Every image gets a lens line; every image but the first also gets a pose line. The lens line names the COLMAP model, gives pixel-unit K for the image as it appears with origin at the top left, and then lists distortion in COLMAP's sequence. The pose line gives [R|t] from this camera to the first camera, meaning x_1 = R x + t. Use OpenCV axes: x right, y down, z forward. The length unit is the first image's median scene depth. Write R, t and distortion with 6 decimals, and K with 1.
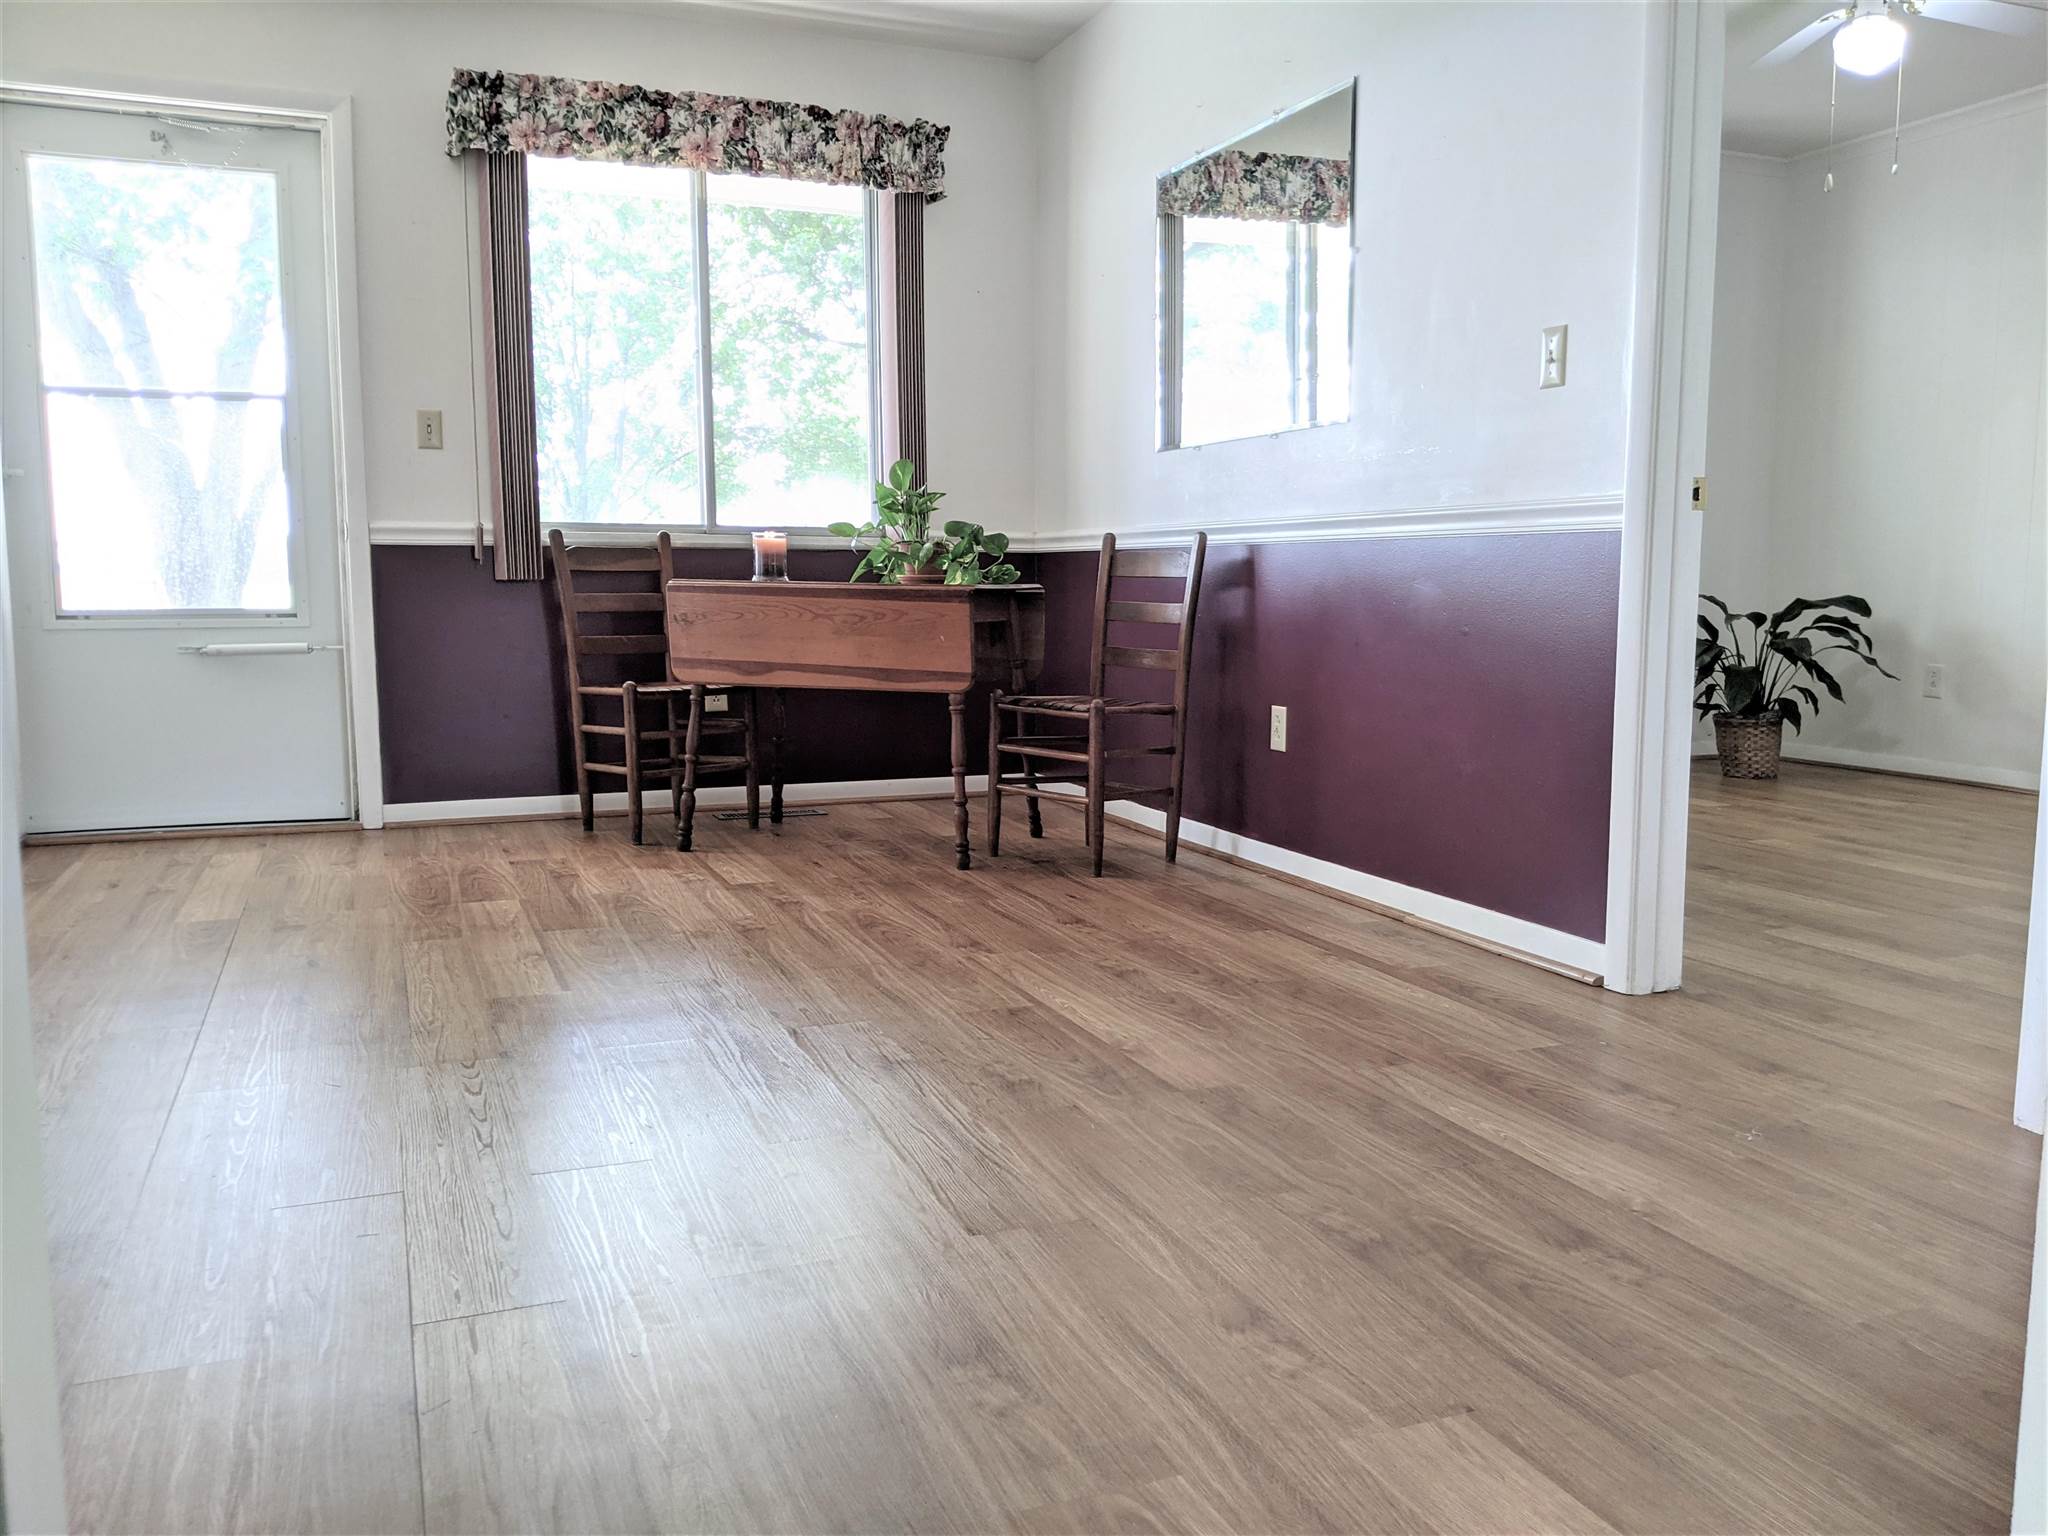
lens RADIAL K [[1643.8, 0, 1024.0], [0, 1643.8, 768.0], [0, 0, 1]] dist [0.082309, -0.156678]
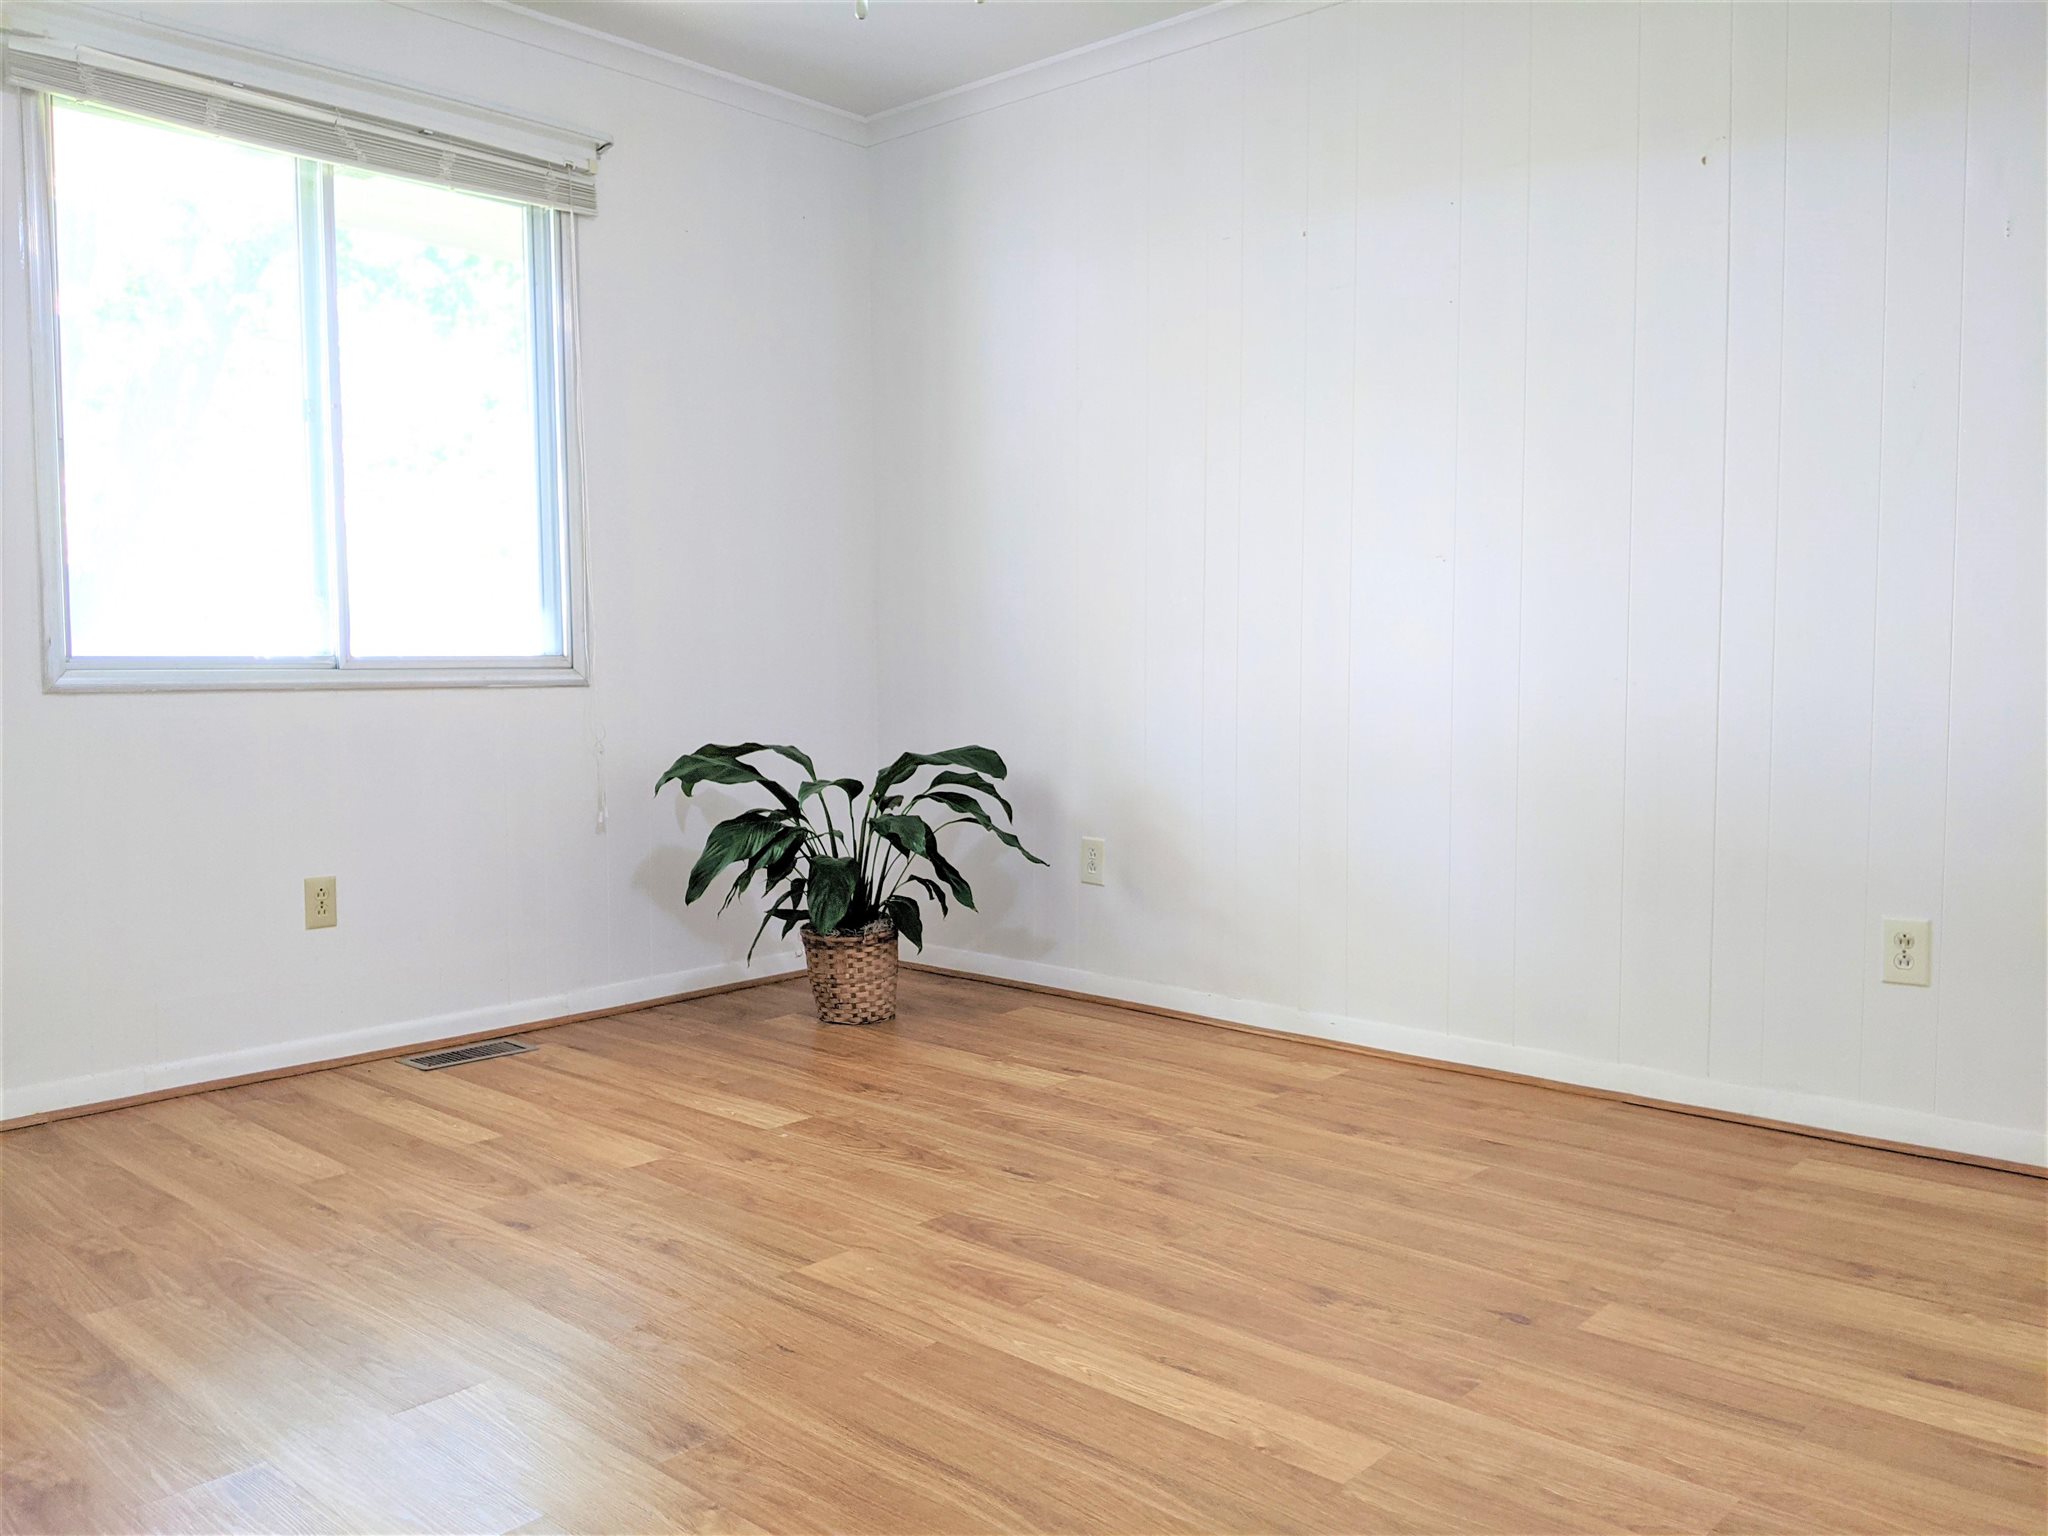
lens RADIAL K [[1643.8, 0, 1024.0], [0, 1643.8, 768.0], [0, 0, 1]] dist [0.082309, -0.156678]
pose [[0.893821, -0.031081, 0.447345, 0.208290], [0.055770, 0.997555, -0.042124, -0.063765], [-0.444942, 0.062600, 0.893369, 0.382391]]
